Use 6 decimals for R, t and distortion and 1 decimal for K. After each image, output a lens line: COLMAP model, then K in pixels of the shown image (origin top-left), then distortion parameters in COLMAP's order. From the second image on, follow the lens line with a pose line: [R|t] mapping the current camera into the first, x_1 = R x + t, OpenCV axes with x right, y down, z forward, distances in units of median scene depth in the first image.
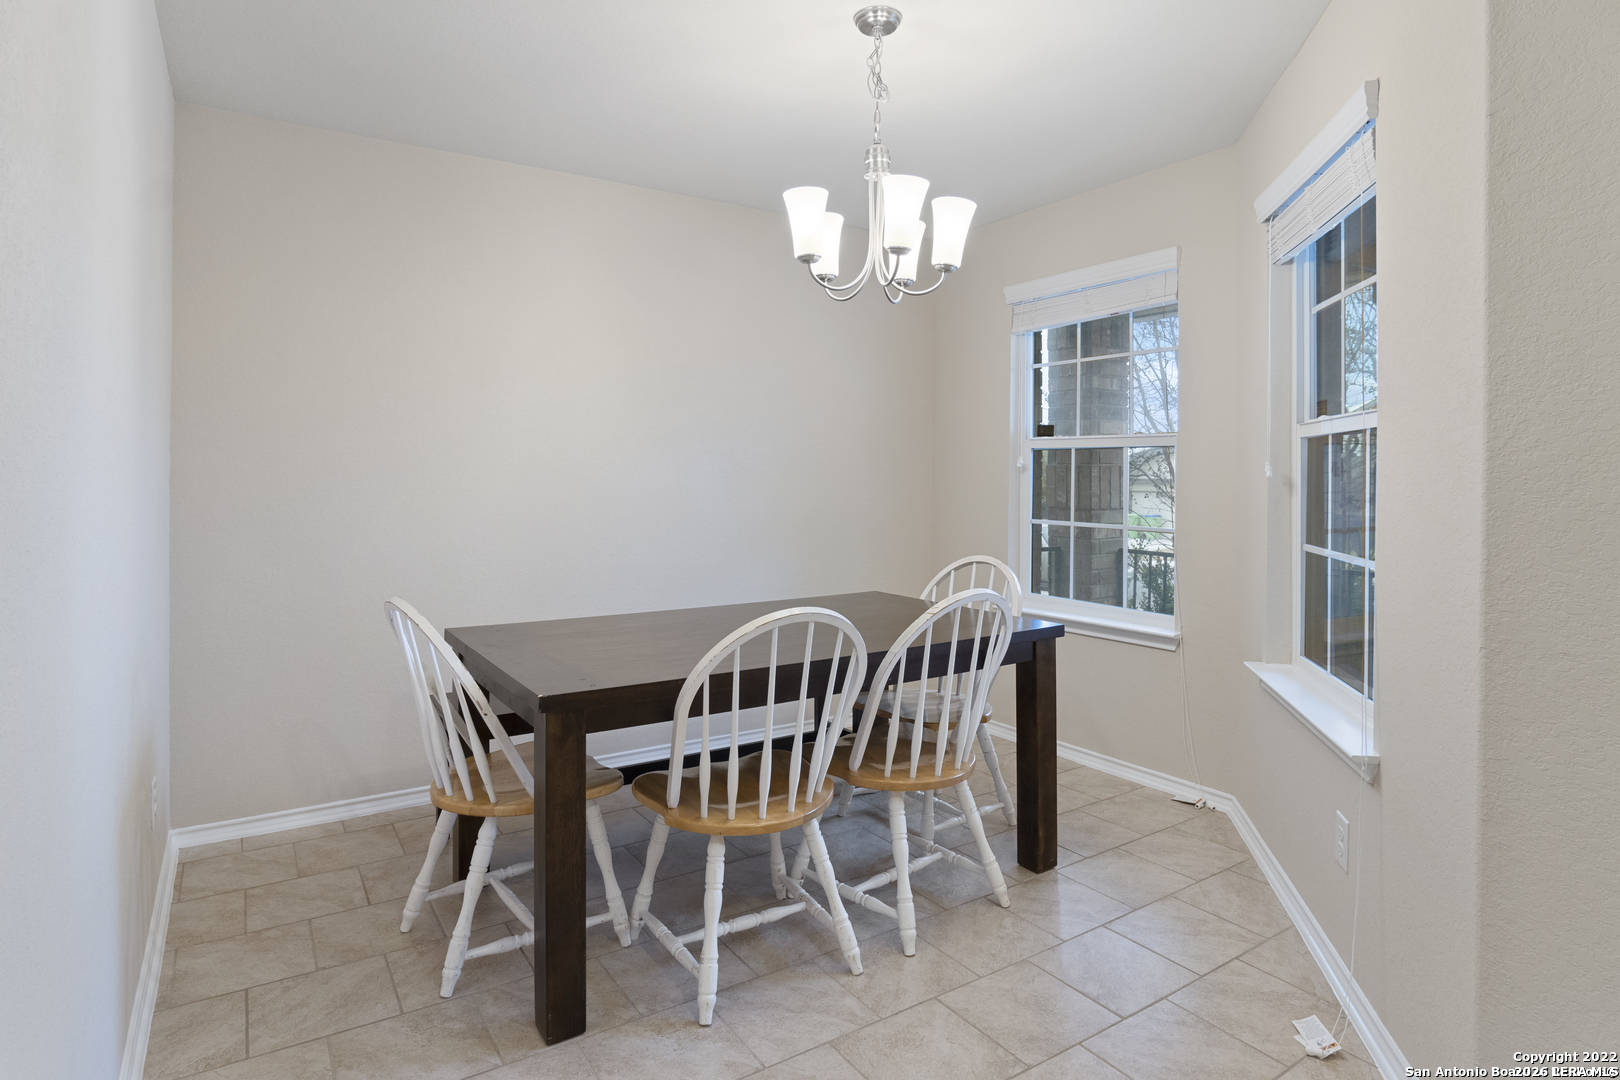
lens RADIAL K [[876.5, 0, 819.7], [0, 876.5, 469.5], [0, 0, 1]] dist [-0.030846, 0.003853]
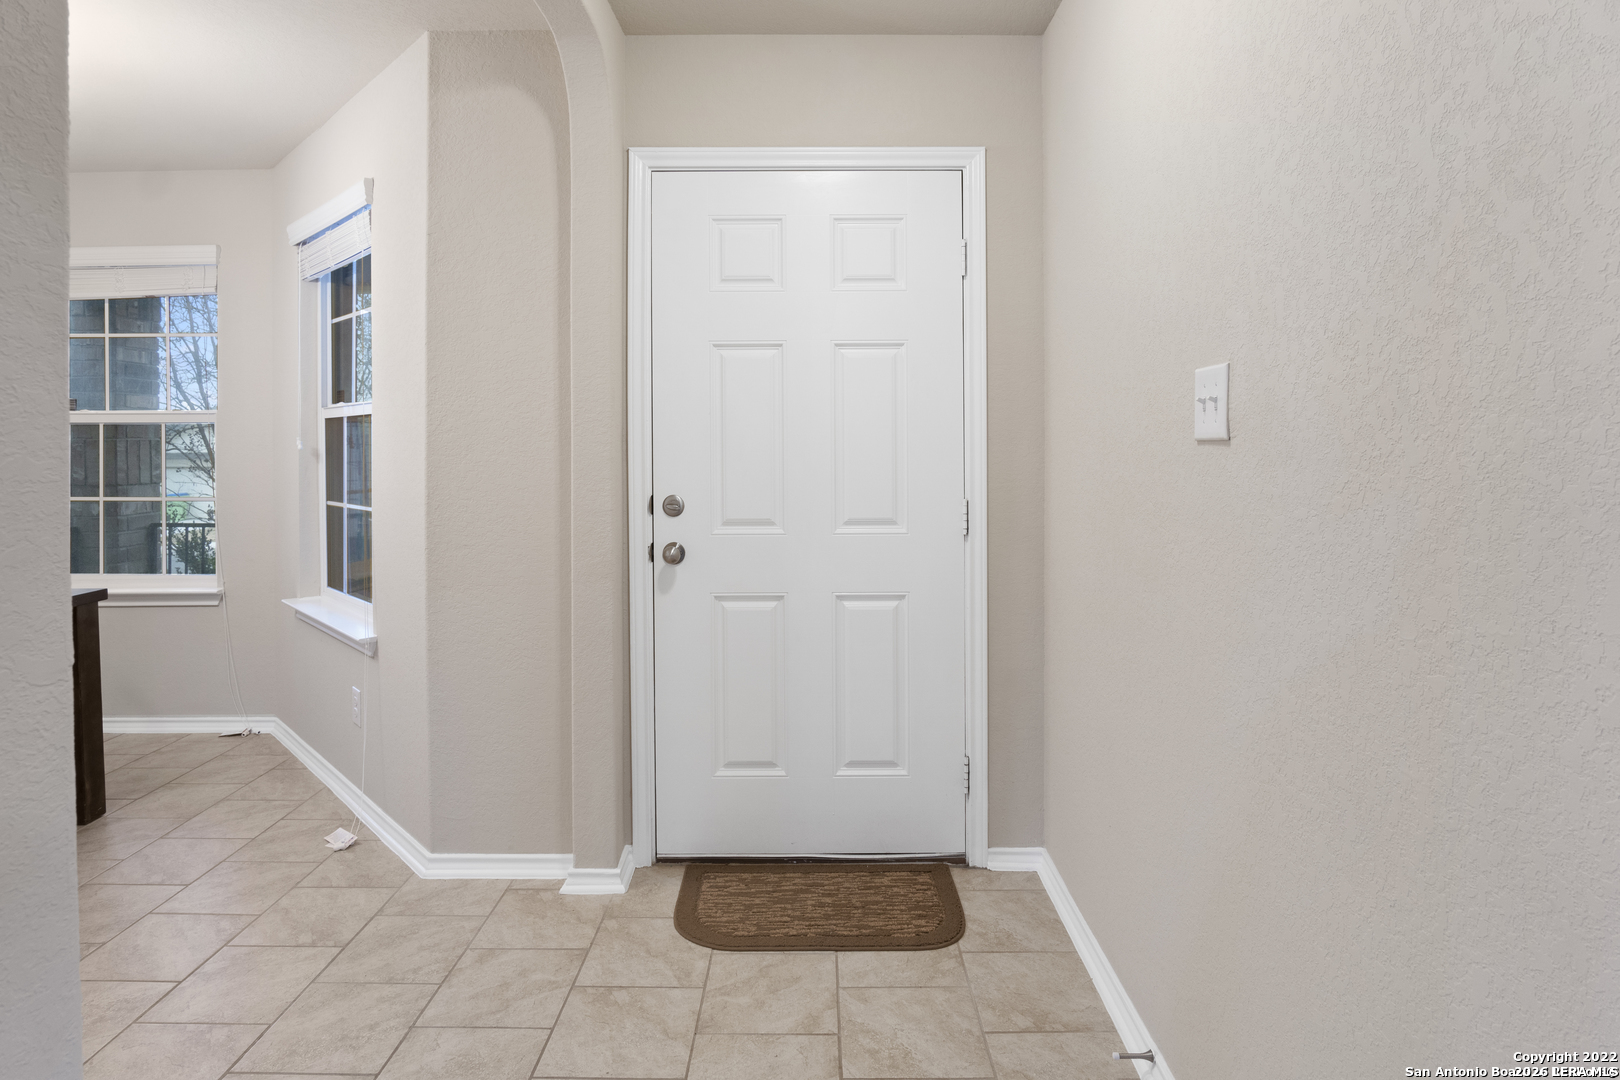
lens RADIAL K [[876.5, 0, 812.2], [0, 876.5, 455.3], [0, 0, 1]] dist [-0.030846, 0.003853]
pose [[0.540195, -0.014686, 0.841412, -0.139883], [0.002391, 0.999870, 0.015917, -0.000867], [-0.841537, -0.006586, 0.540160, -0.305136]]
